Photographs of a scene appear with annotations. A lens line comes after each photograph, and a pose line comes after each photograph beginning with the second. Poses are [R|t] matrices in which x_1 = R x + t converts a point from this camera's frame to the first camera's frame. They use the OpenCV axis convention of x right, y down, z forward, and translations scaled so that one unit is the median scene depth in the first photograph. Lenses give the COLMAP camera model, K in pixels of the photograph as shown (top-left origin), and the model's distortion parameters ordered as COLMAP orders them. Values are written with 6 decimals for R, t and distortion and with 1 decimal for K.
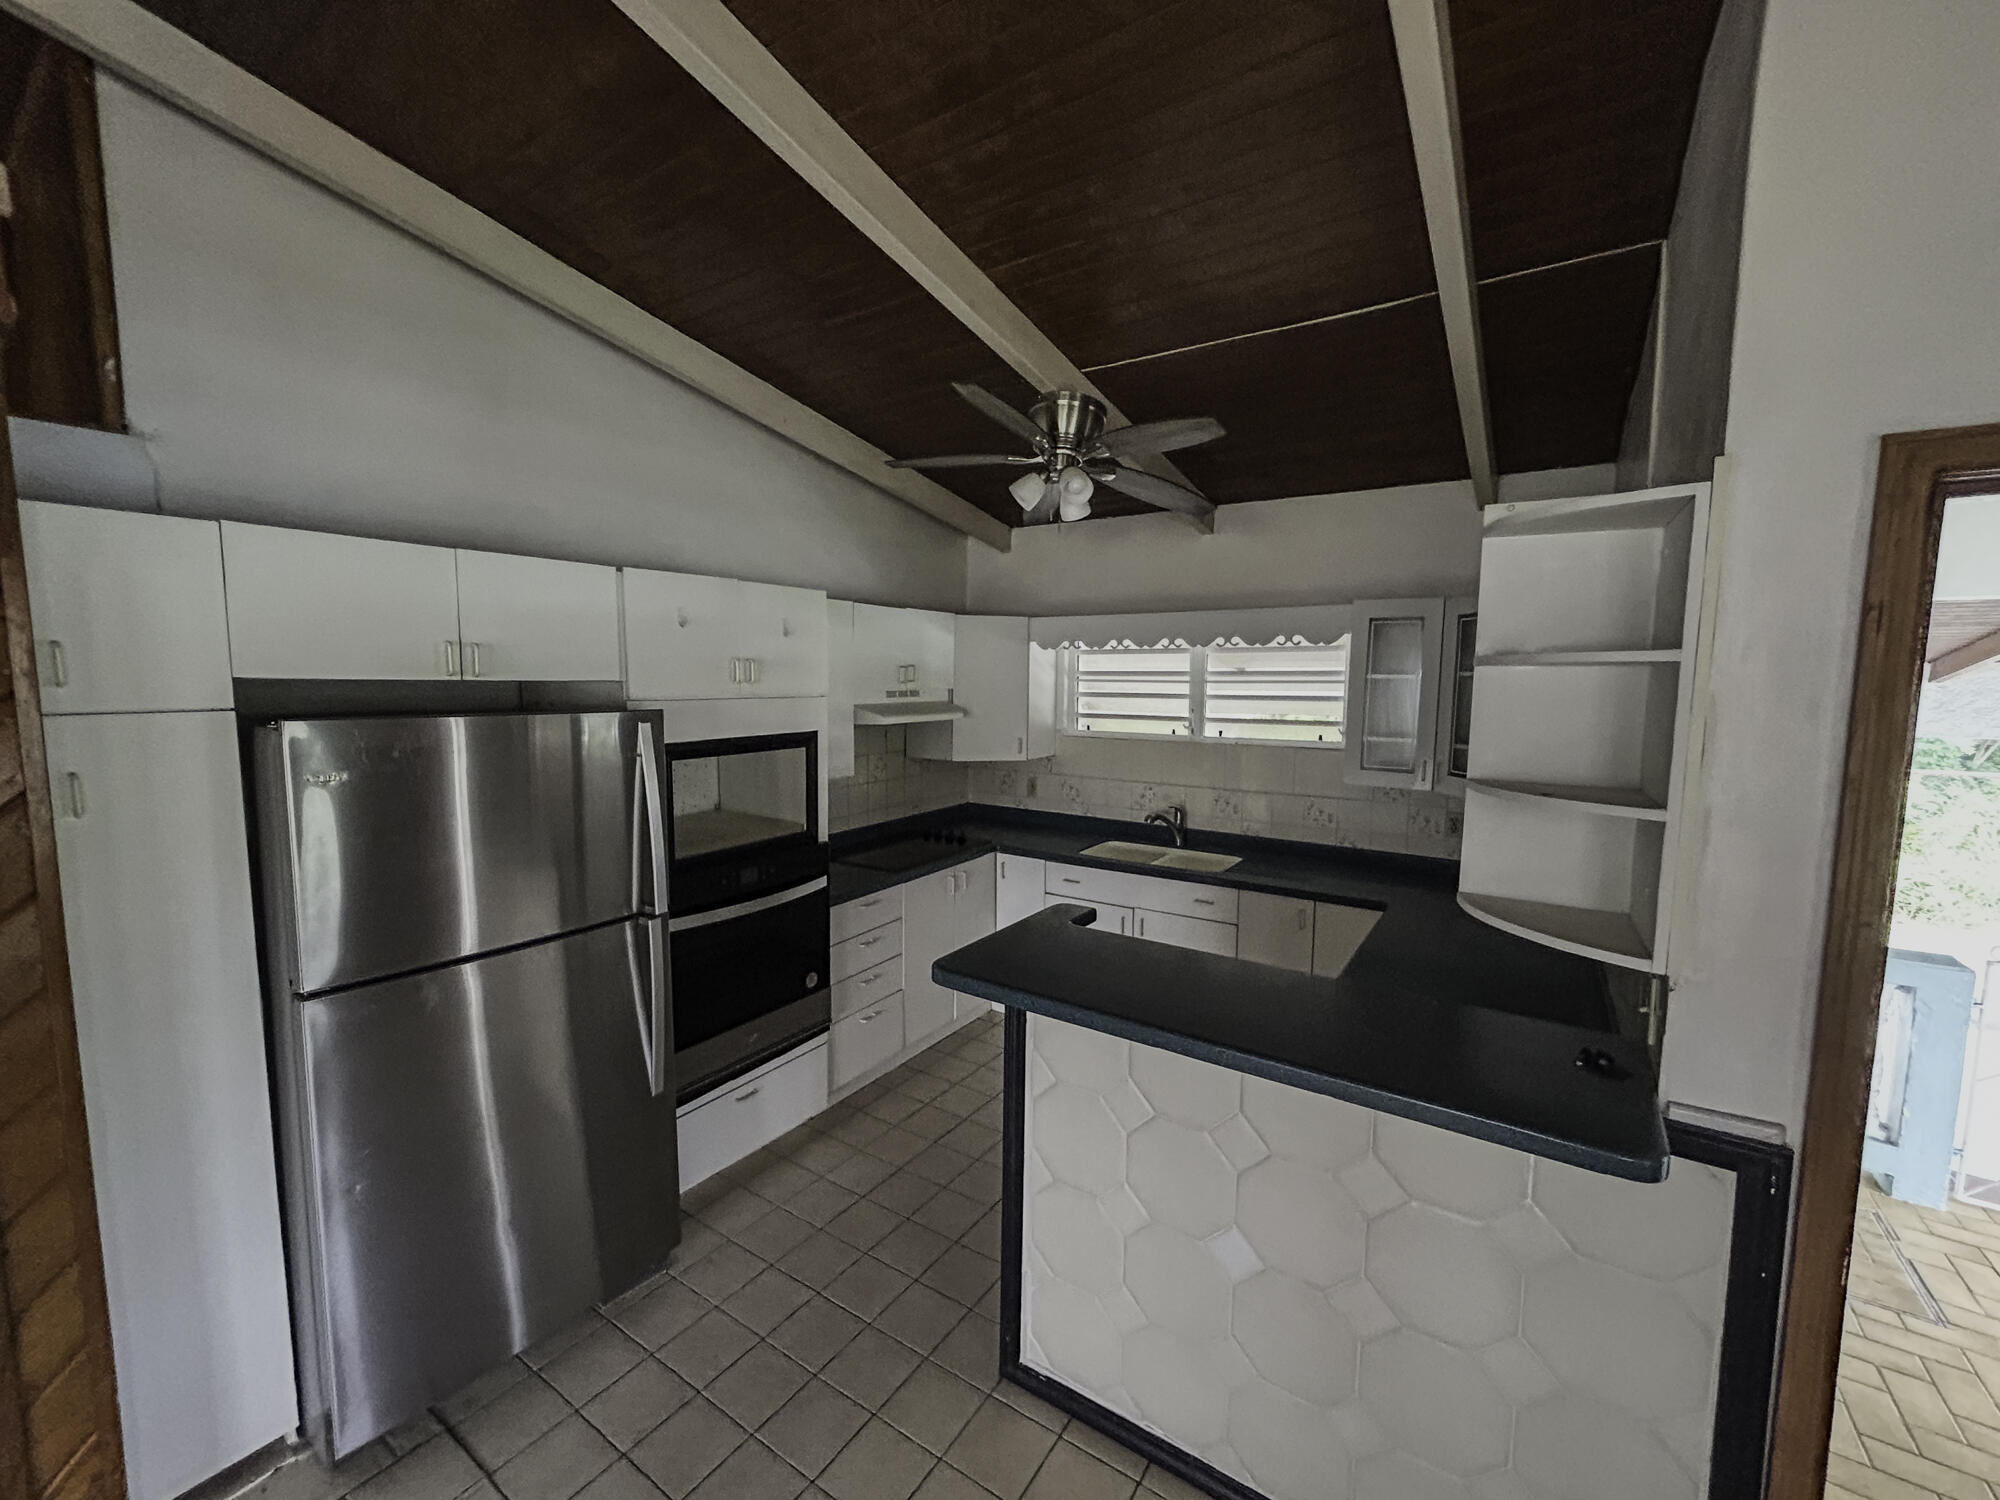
lens RADIAL K [[801.6, 0, 1000.0], [0, 801.6, 750.0], [0, 0, 1]] dist [0.005739, -0.000035]
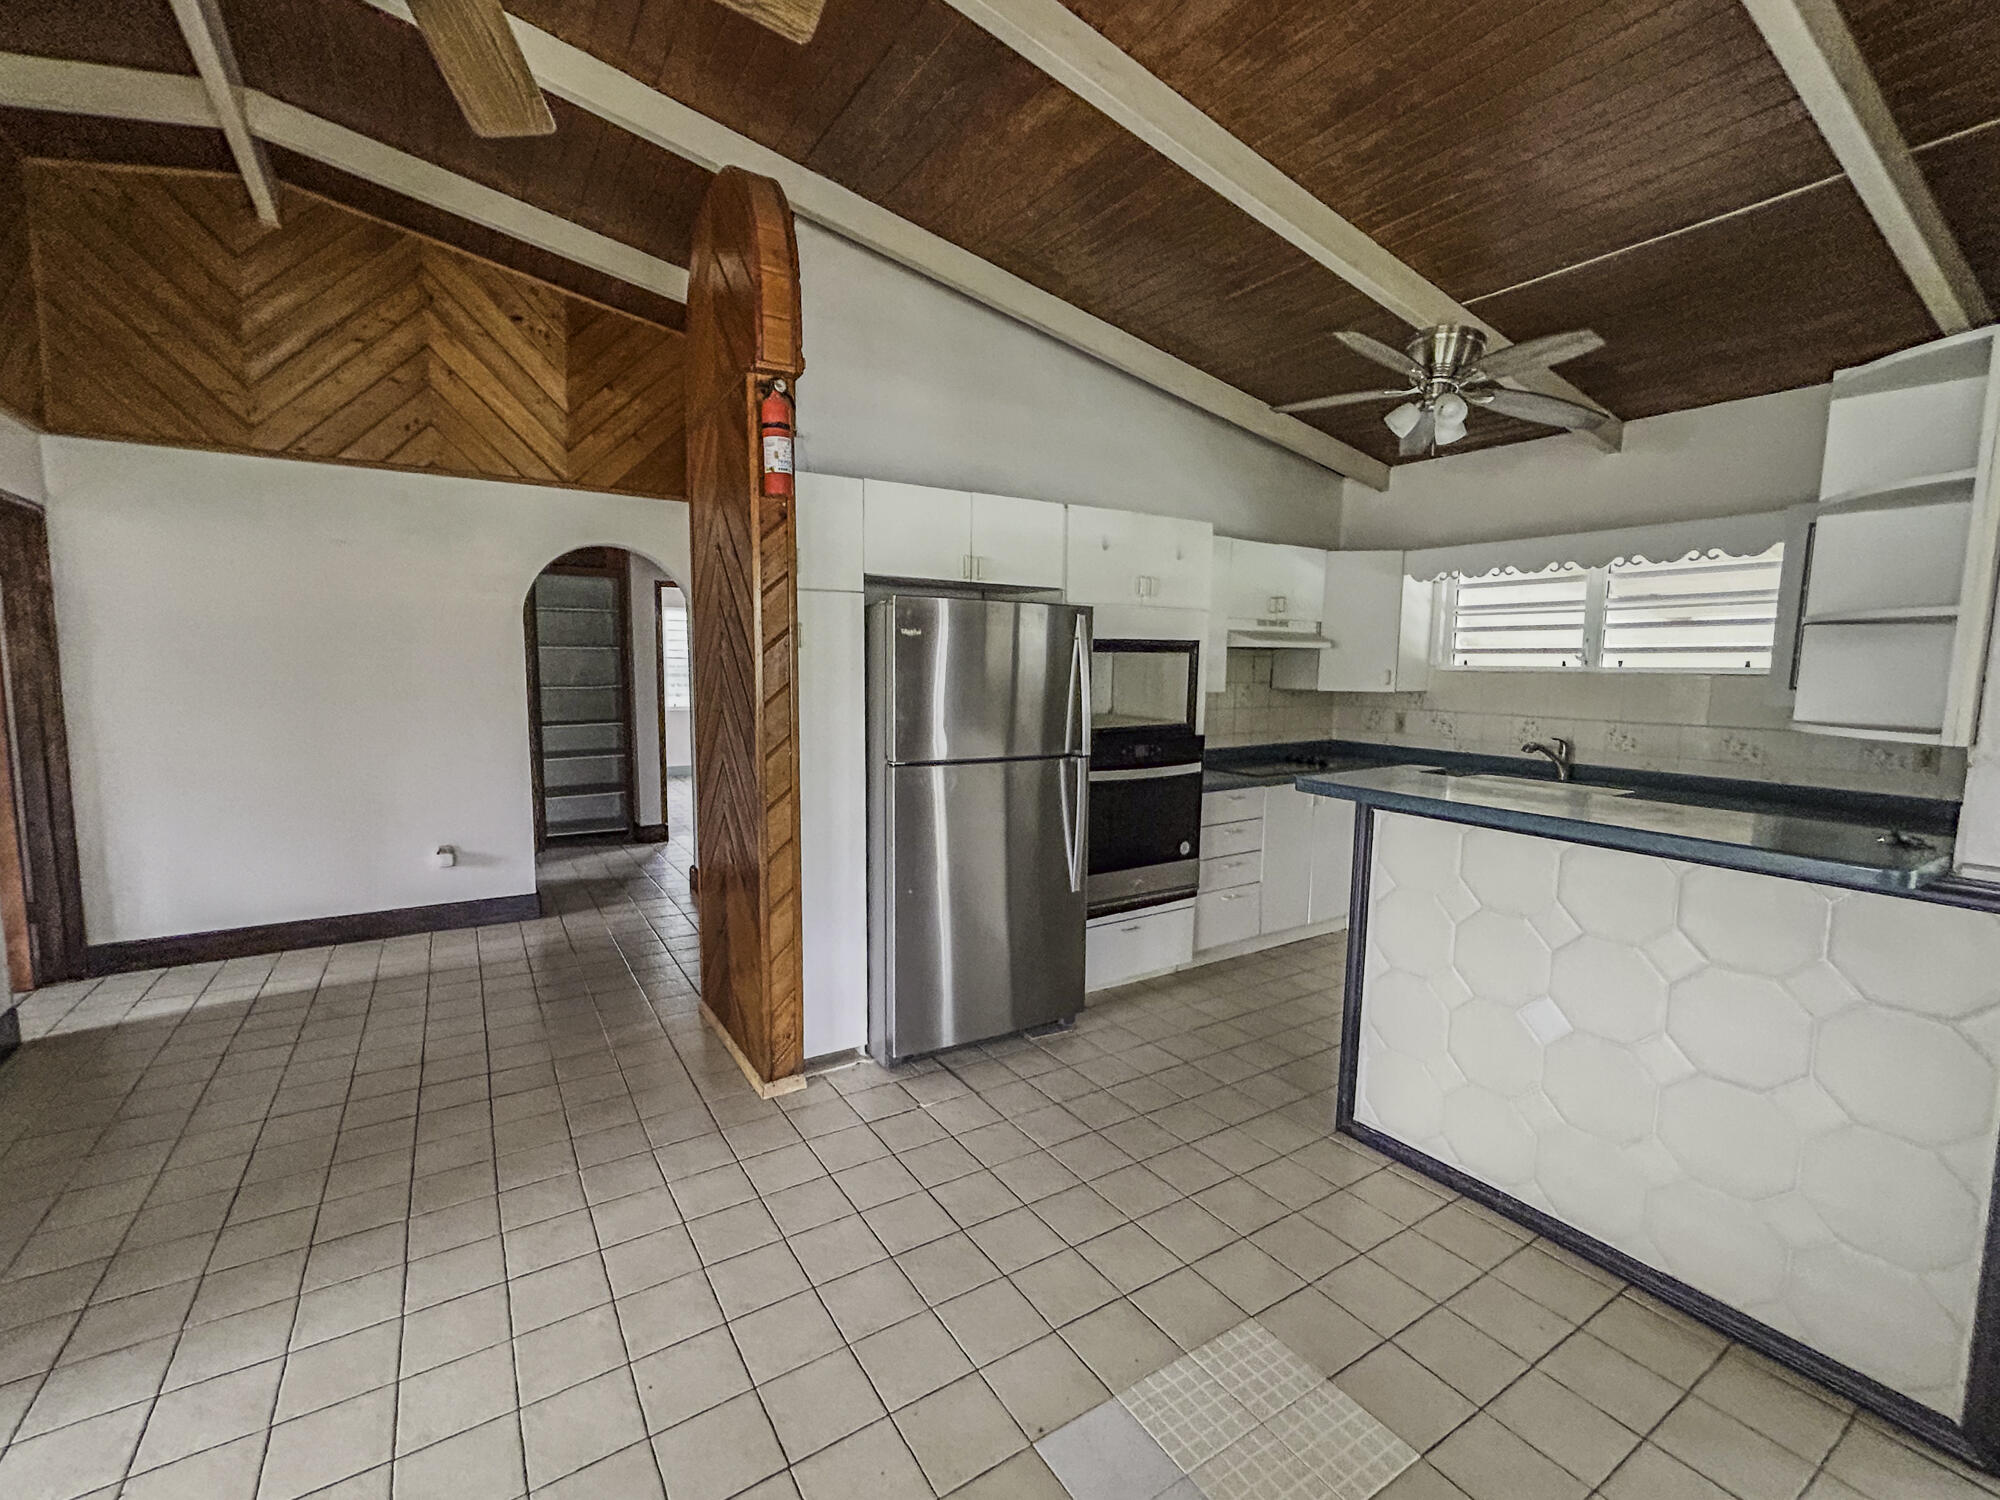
lens RADIAL K [[874.7, 0, 1000.0], [0, 874.7, 750.0], [0, 0, 1]] dist [0.001248, 0.000268]
pose [[0.917467, 0.044958, -0.395264, 0.021611], [-0.046494, 0.998902, 0.005696, 0.144522], [0.395086, 0.013152, 0.918550, -0.310178]]
